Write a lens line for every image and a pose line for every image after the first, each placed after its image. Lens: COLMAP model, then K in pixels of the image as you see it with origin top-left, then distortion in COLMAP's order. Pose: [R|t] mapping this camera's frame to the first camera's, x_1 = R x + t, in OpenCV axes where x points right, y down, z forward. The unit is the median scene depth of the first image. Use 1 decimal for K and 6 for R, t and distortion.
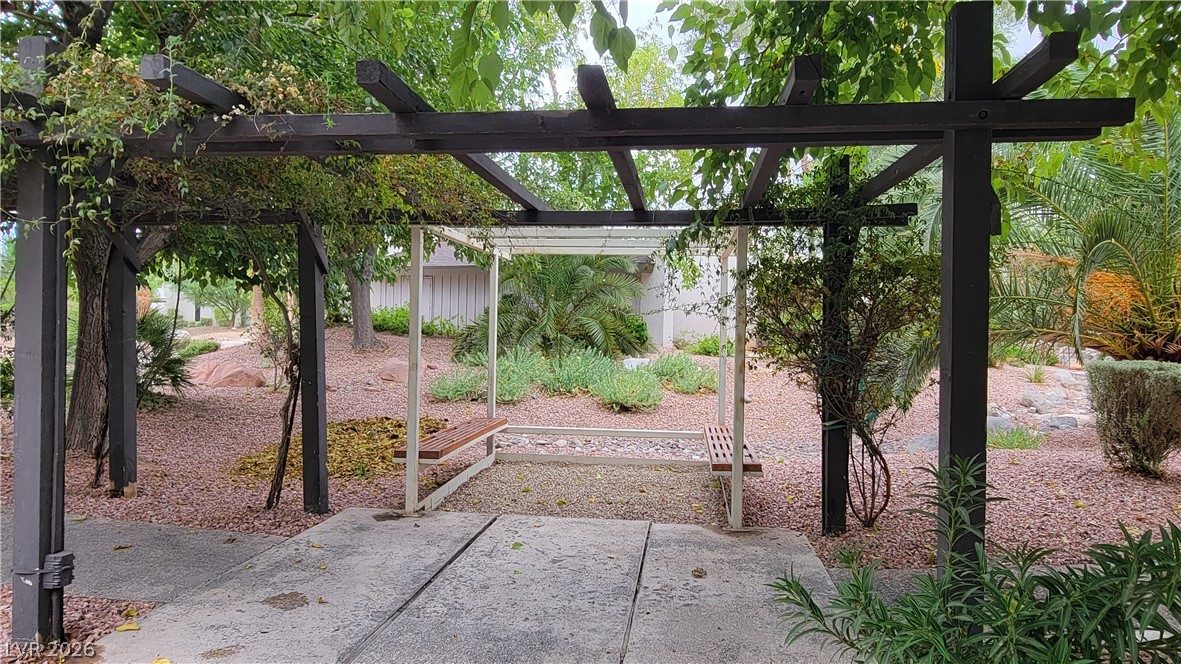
lens RADIAL K [[727.6, 0, 603.9], [0, 727.6, 330.8], [0, 0, 1]] dist [0.001839, 0.000208]
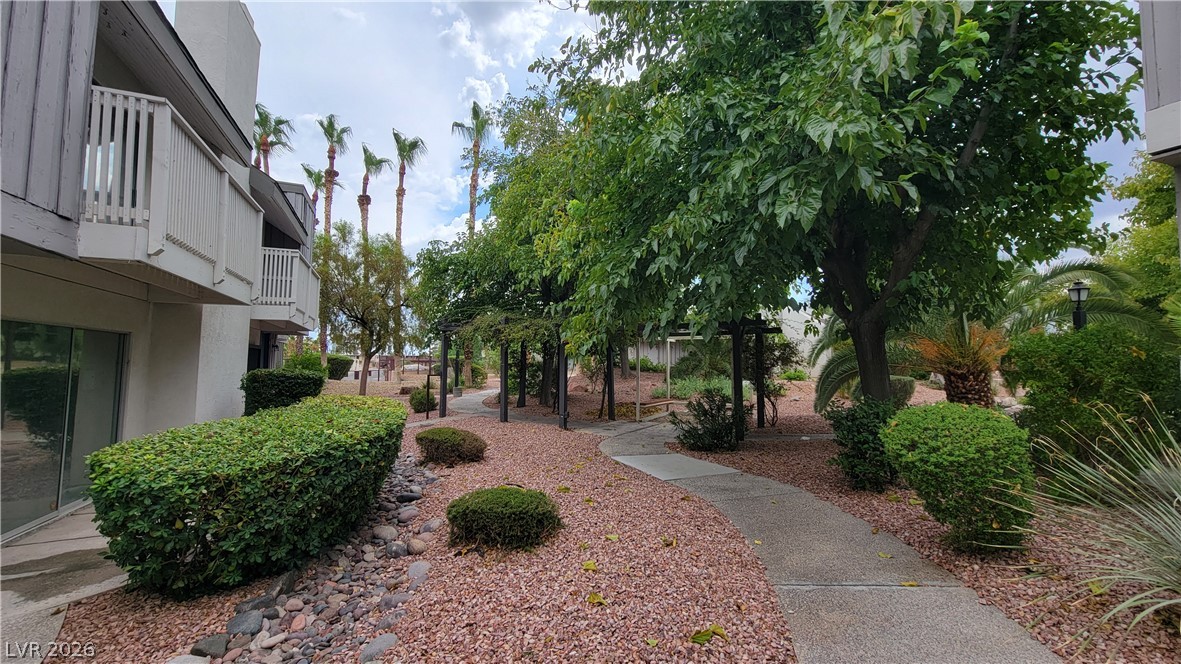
lens RADIAL K [[483.5, 0, 597.5], [0, 483.5, 333.3], [0, 0, 1]] dist [-0.000114, 0.000413]
pose [[0.928128, -0.039543, -0.370155, 0.283952], [0.010809, 0.996786, -0.079383, 0.011778], [0.372104, 0.069677, 0.925572, -0.817883]]
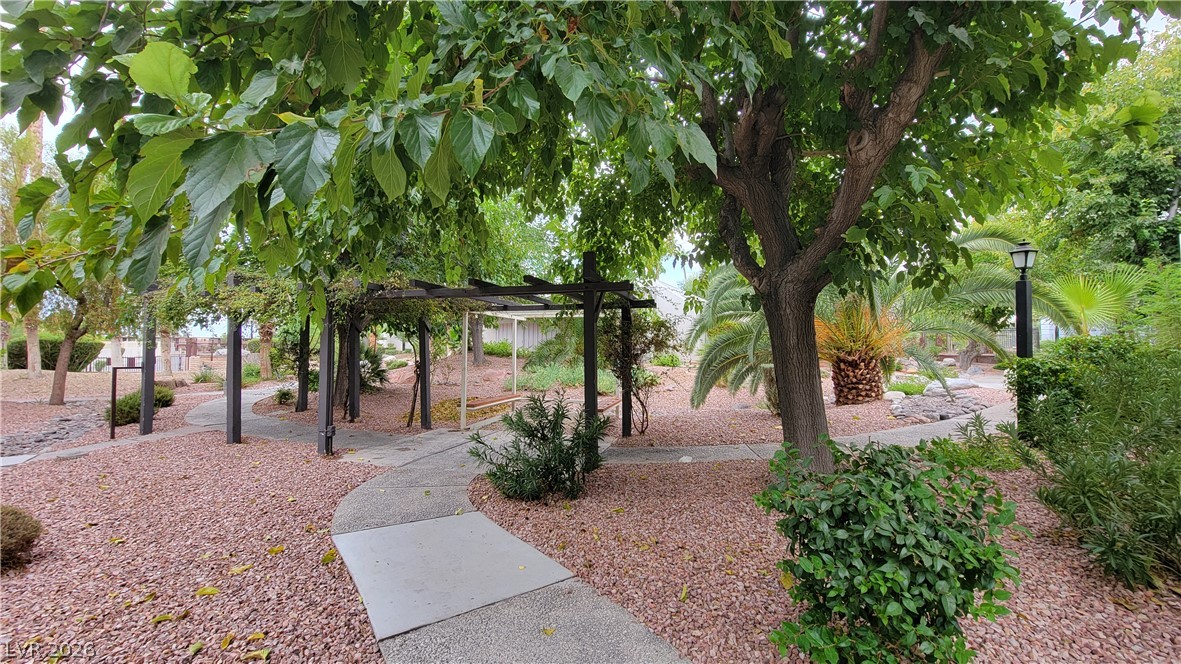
lens RADIAL K [[483.5, 0, 597.5], [0, 483.5, 333.3], [0, 0, 1]] dist [-0.000114, 0.000413]
pose [[0.990650, -0.019463, -0.135033, 0.276235], [0.013853, 0.999006, -0.042363, 0.002917], [0.135723, 0.040097, 0.989935, -0.375994]]
